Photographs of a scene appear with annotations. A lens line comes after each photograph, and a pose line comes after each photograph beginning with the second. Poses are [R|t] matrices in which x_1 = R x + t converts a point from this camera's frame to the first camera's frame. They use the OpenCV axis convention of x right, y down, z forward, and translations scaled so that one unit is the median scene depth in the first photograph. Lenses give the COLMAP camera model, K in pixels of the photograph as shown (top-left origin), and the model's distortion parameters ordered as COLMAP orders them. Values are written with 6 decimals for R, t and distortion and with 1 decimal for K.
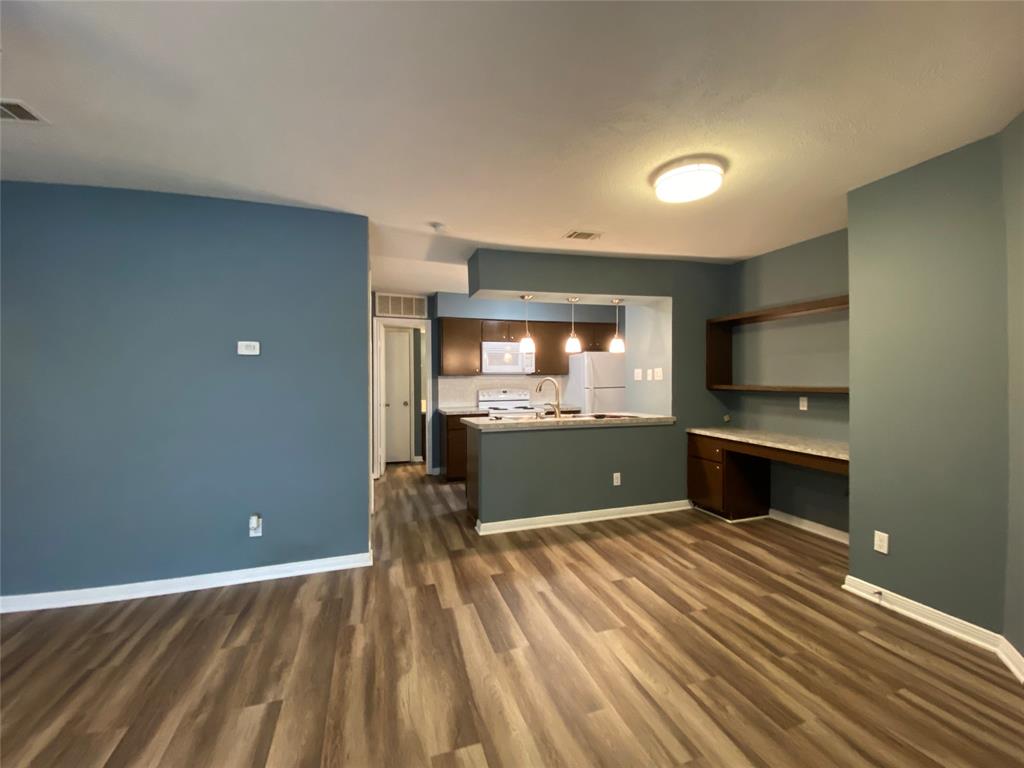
lens RADIAL K [[416.0, 0, 510.7], [0, 416.0, 379.0], [0, 0, 1]] dist [-0.014737, -0.001037]
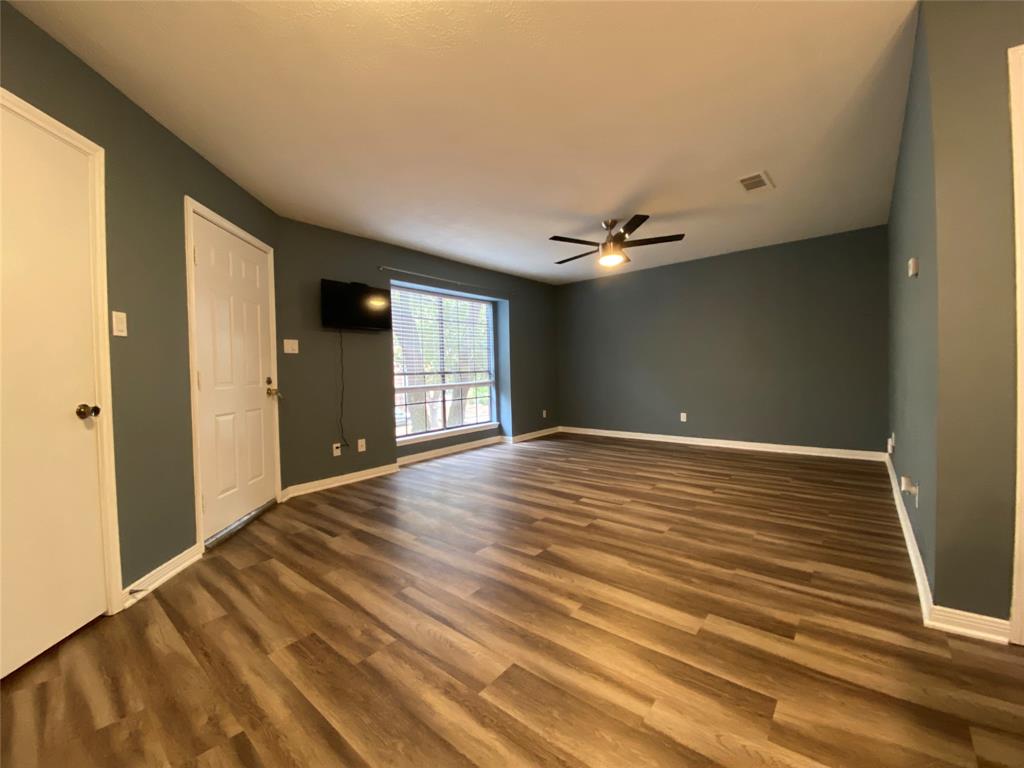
lens RADIAL K [[416.0, 0, 512.2], [0, 416.0, 379.6], [0, 0, 1]] dist [-0.014737, -0.001037]
pose [[-0.846160, 0.041889, -0.531280, 0.627247], [0.029176, 0.999052, 0.032303, 0.130529], [0.532129, 0.011833, -0.846580, 1.777690]]
